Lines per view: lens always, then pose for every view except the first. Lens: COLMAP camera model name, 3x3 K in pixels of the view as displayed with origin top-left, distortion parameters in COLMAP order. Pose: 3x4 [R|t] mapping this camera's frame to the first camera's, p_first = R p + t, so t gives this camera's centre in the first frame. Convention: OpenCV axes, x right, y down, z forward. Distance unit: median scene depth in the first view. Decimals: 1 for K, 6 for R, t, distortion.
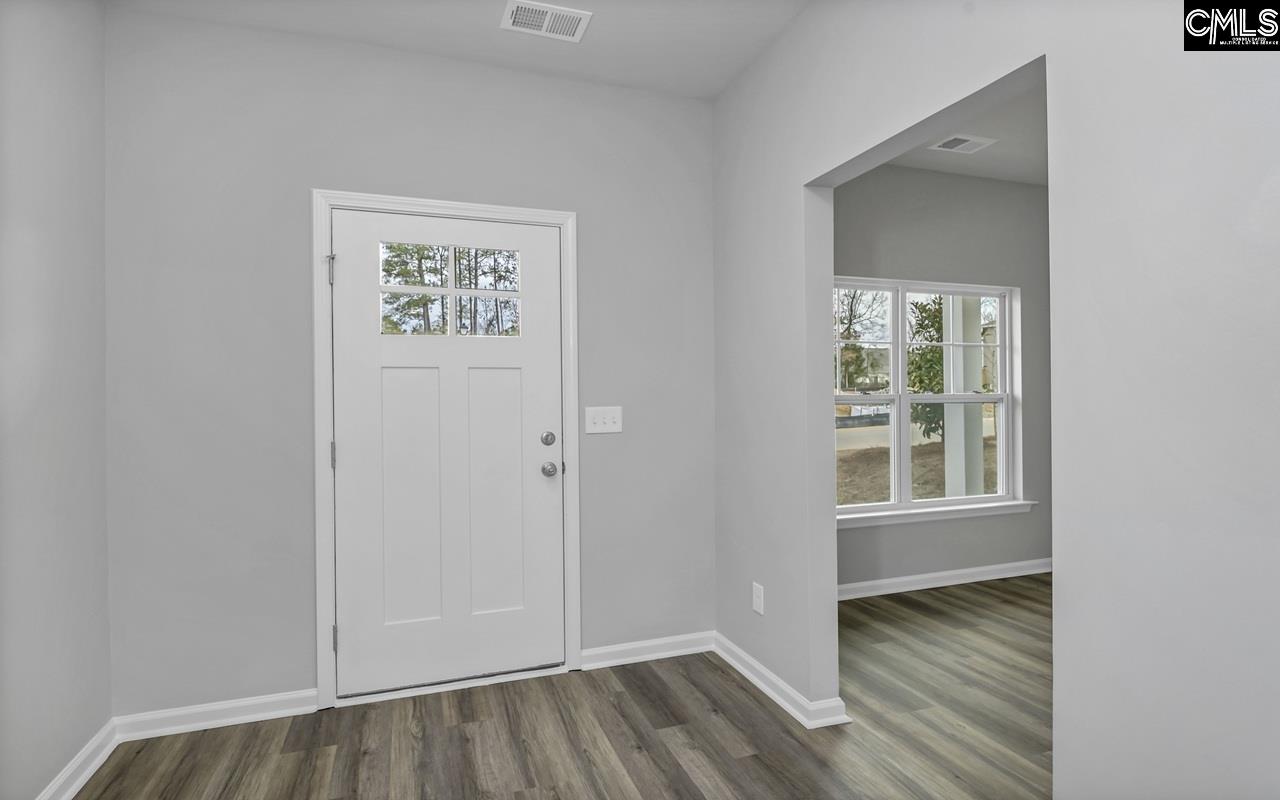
lens RADIAL K [[668.7, 0, 668.0], [0, 668.7, 400.9], [0, 0, 1]] dist [0.012987, 0.000081]
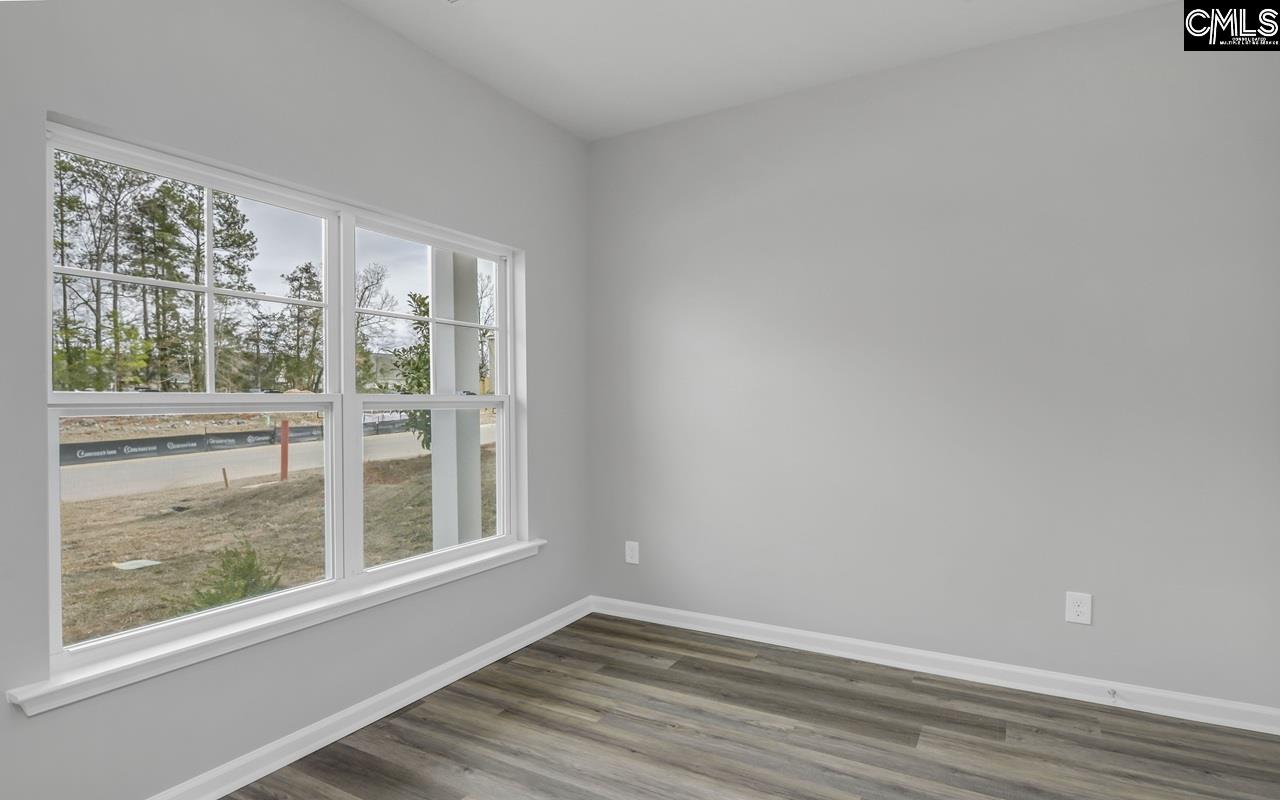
lens RADIAL K [[668.7, 0, 668.0], [0, 668.7, 400.9], [0, 0, 1]] dist [0.012987, 0.000081]
pose [[0.764168, 0.002719, 0.645012, 0.175166], [0.003556, 0.999958, -0.008427, 0.001527], [-0.645008, 0.008733, 0.764126, 0.346901]]
